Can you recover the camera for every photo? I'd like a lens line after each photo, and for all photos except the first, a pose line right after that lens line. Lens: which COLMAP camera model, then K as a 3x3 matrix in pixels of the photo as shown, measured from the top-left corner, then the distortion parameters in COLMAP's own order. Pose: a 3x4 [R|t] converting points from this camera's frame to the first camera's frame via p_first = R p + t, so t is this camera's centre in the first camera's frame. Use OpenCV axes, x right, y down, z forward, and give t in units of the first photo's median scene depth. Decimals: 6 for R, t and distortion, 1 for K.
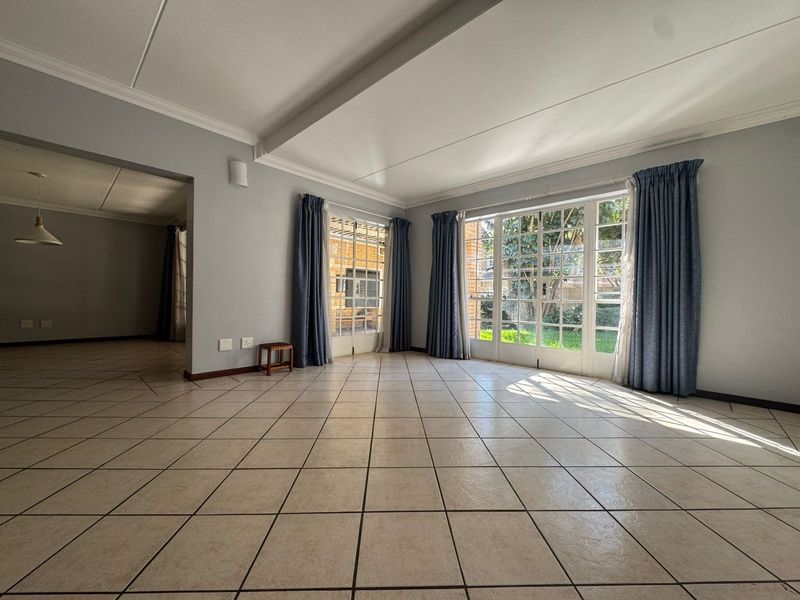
lens RADIAL K [[318.1, 0, 400.5], [0, 318.1, 303.8], [0, 0, 1]] dist [-0.001528, 0.000354]
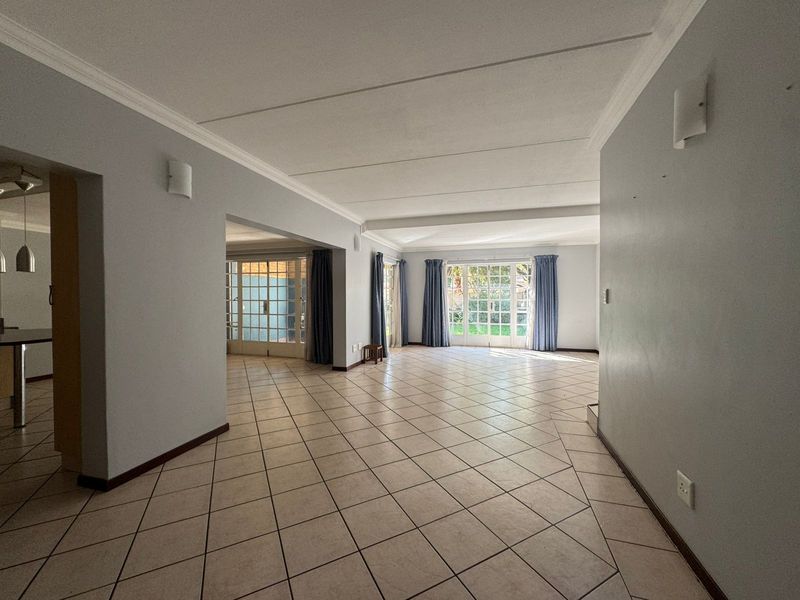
lens RADIAL K [[318.1, 0, 398.3], [0, 318.1, 302.7], [0, 0, 1]] dist [-0.001528, 0.000354]
pose [[0.902516, -0.027409, 0.429783, -0.933741], [0.024665, 0.999624, 0.011953, -0.107732], [-0.429949, -0.000187, 0.902853, -0.523899]]
